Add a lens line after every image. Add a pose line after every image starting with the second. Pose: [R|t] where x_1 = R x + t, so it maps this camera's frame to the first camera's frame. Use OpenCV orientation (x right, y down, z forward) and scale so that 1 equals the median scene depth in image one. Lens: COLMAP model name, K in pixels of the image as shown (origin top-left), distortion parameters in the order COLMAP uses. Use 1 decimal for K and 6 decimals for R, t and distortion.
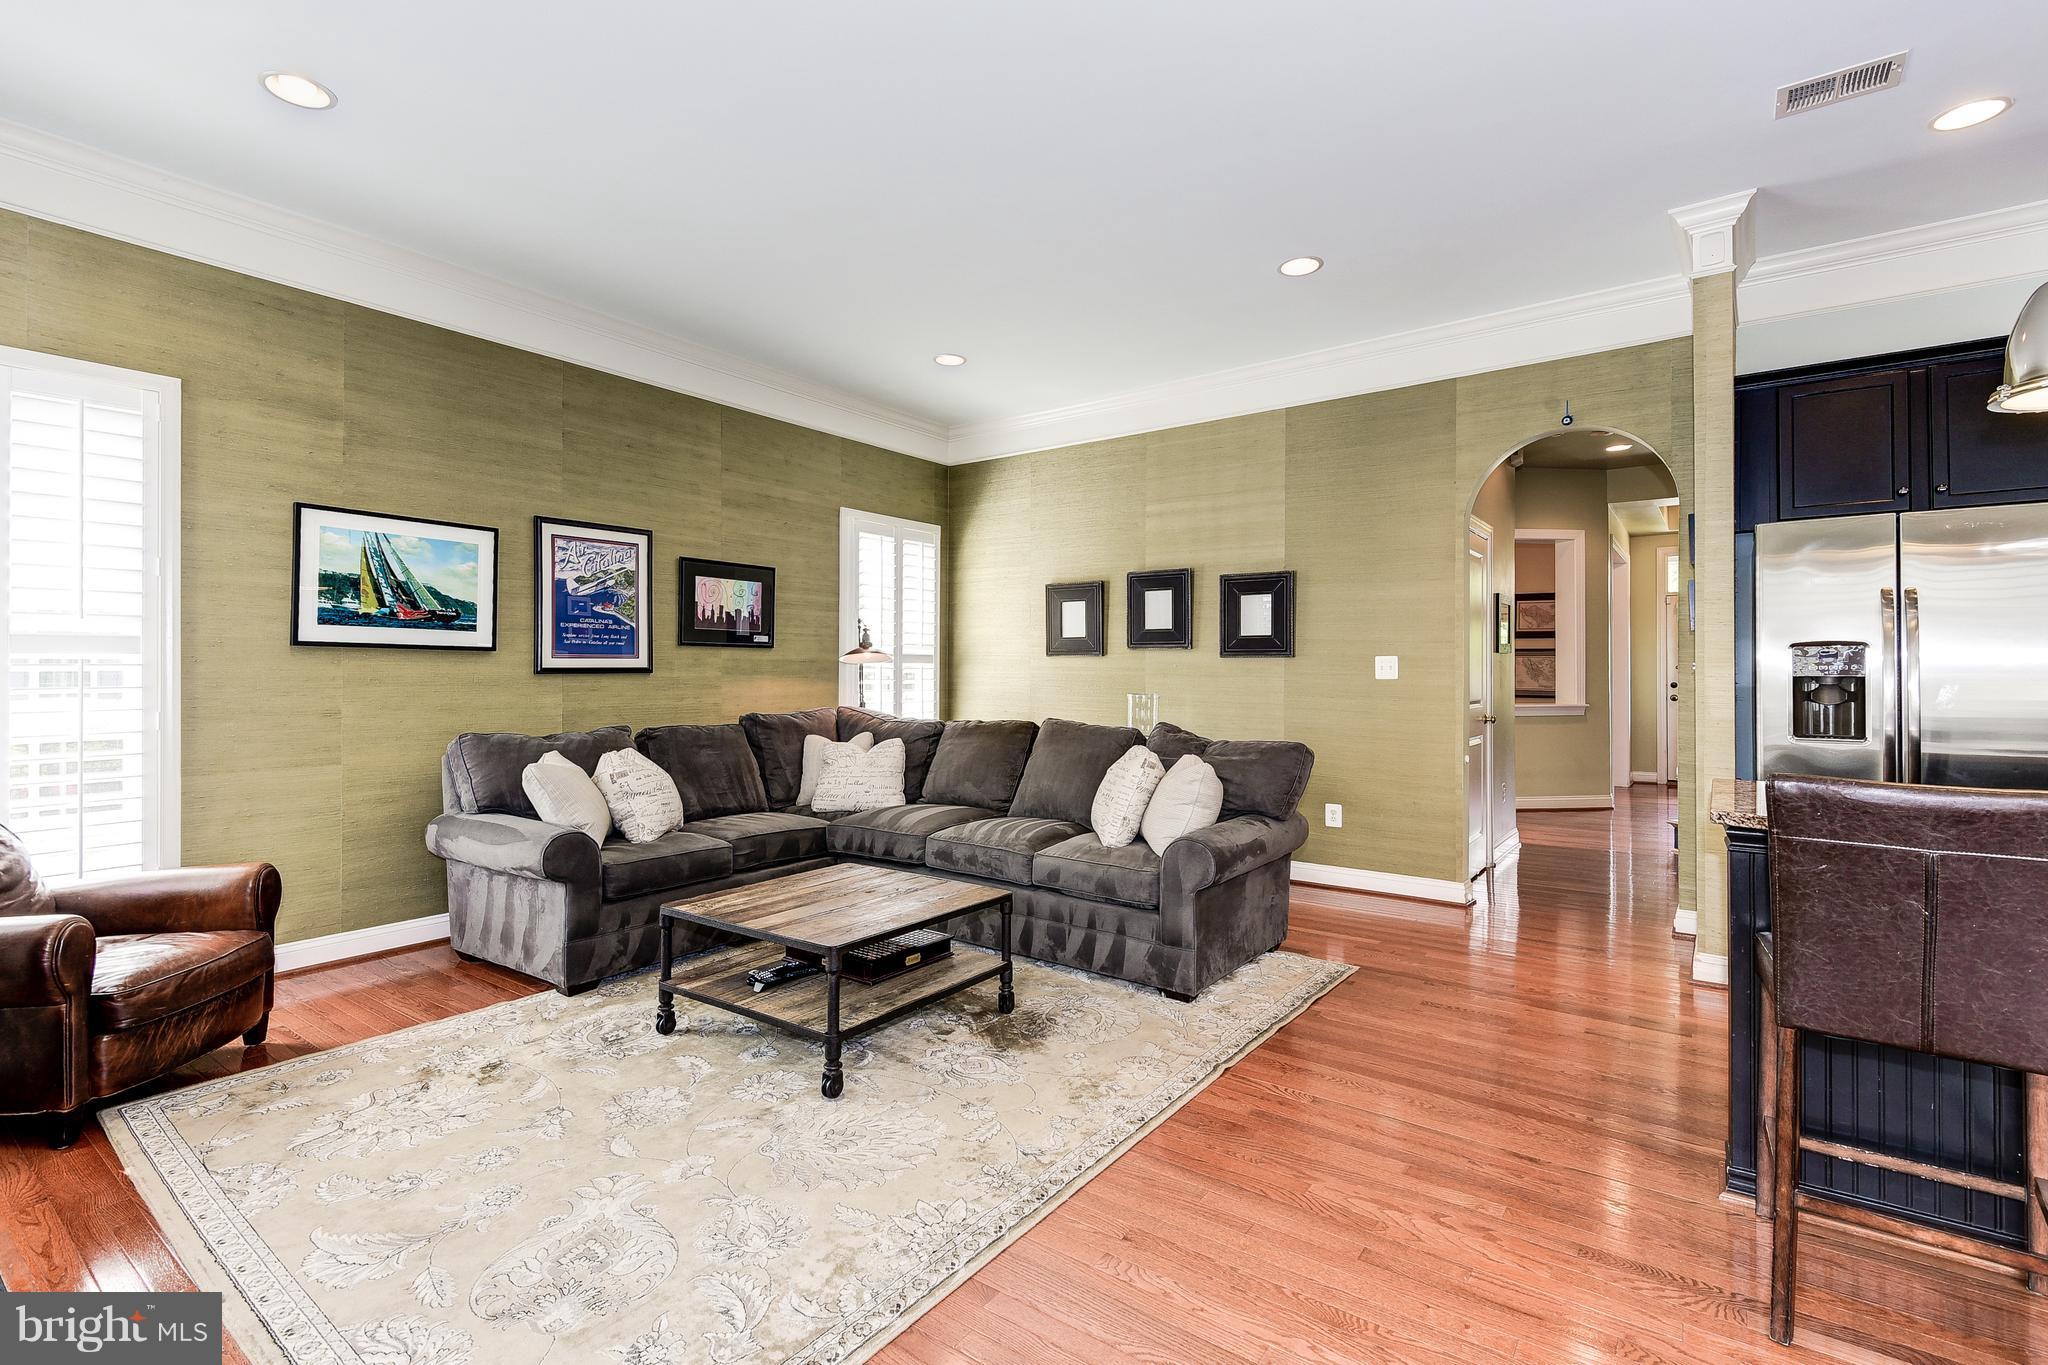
lens RADIAL K [[919.6, 0, 1024.5], [0, 919.6, 670.2], [0, 0, 1]] dist [0.004890, -0.000322]
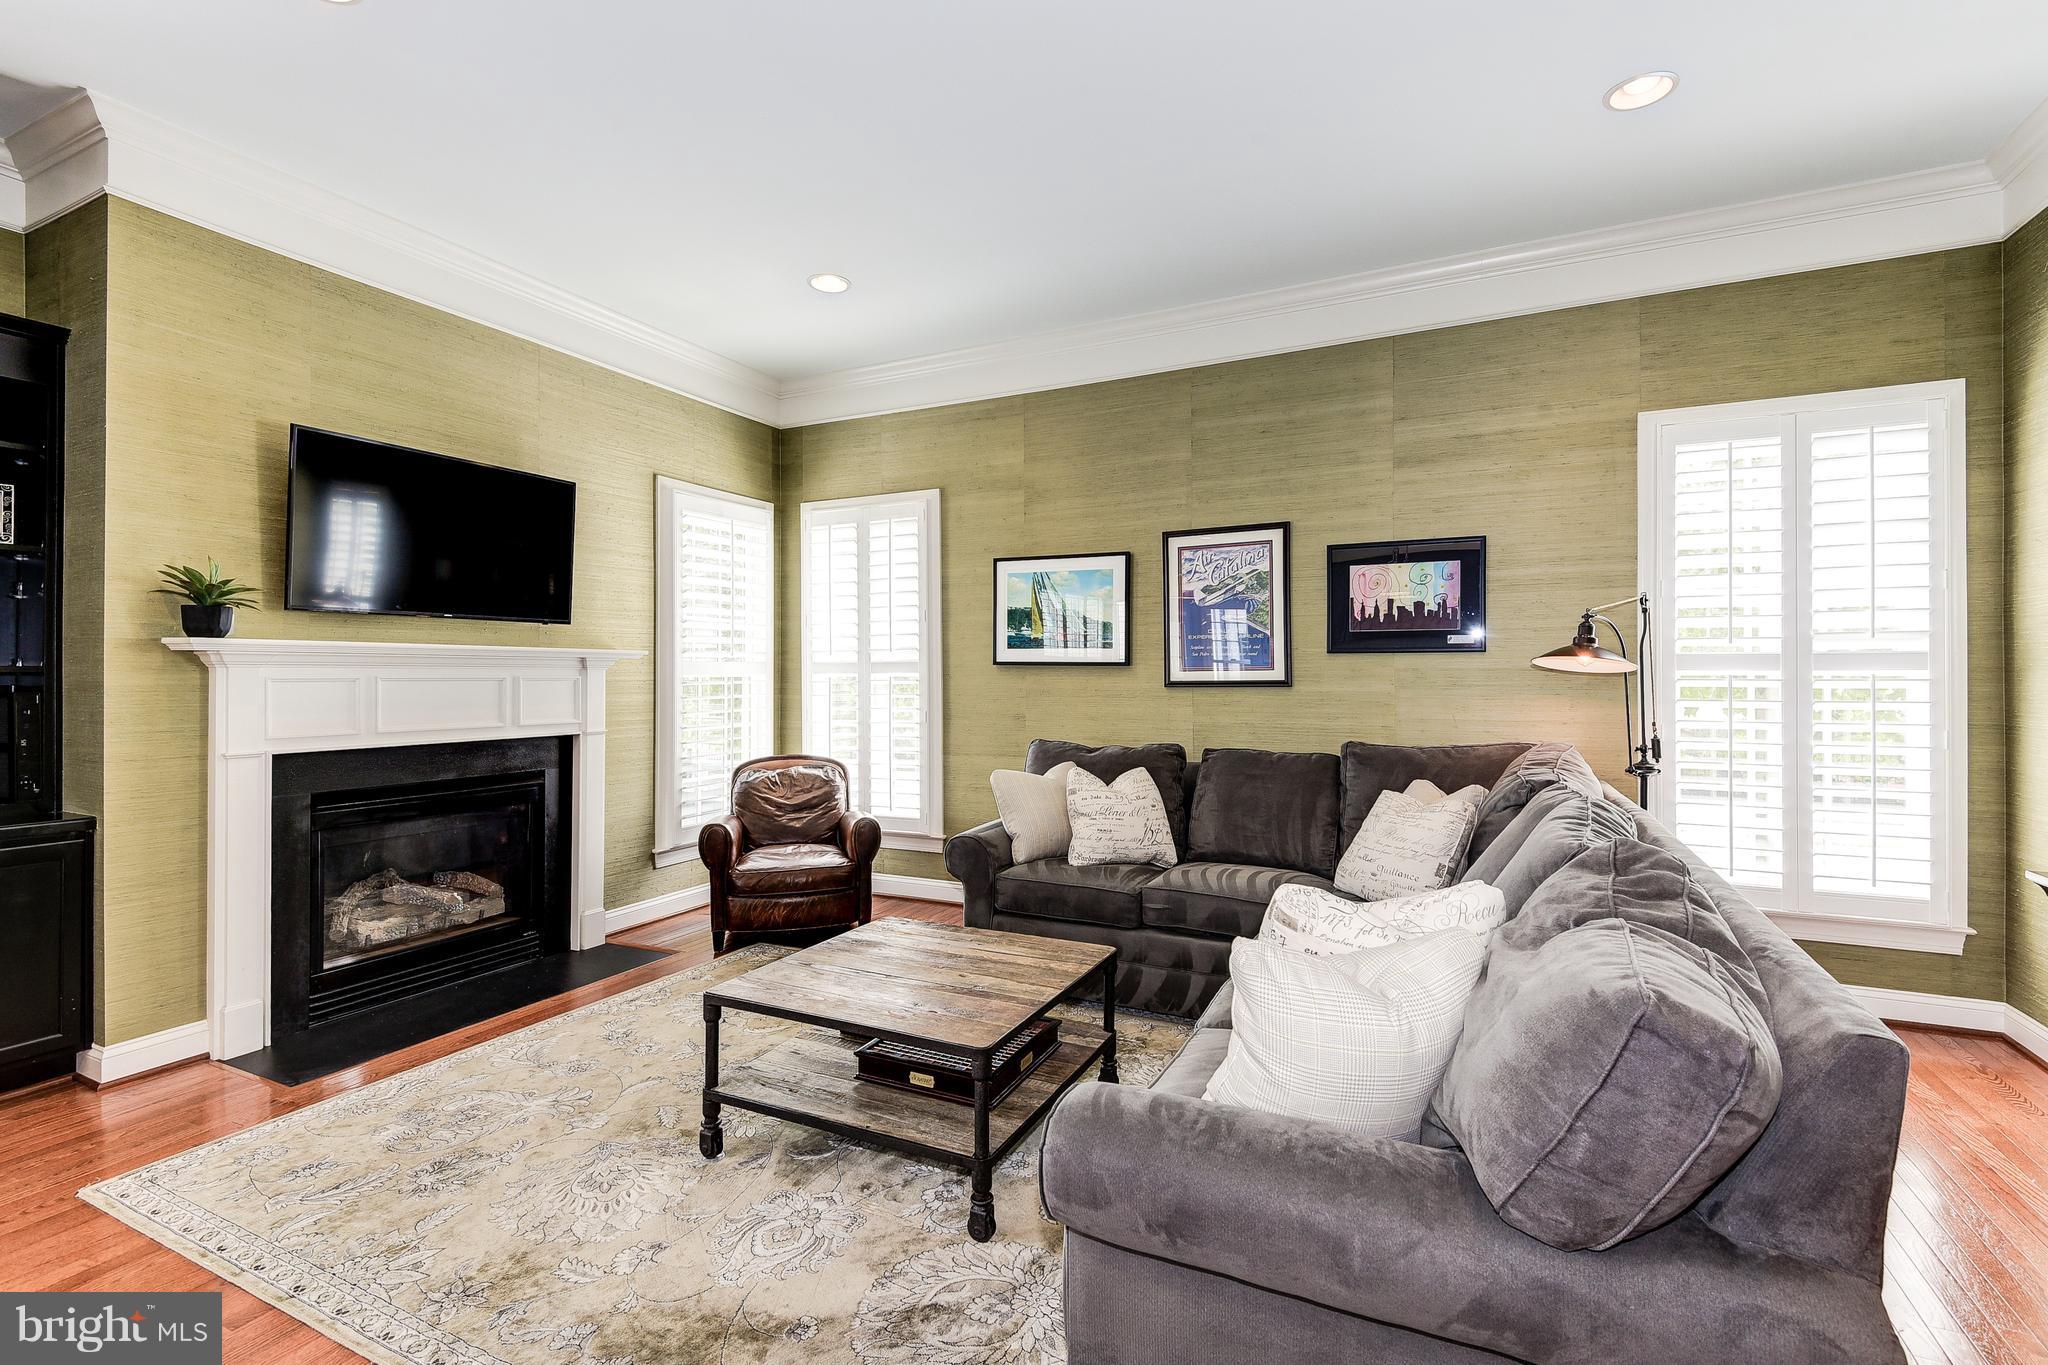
lens RADIAL K [[919.6, 0, 1028.7], [0, 919.6, 677.2], [0, 0, 1]] dist [0.004890, -0.000322]
pose [[0.173562, 0.001934, -0.984821, 0.415067], [0.005863, 0.999978, 0.002997, -0.010127], [0.984805, -0.006294, 0.173547, 0.630357]]
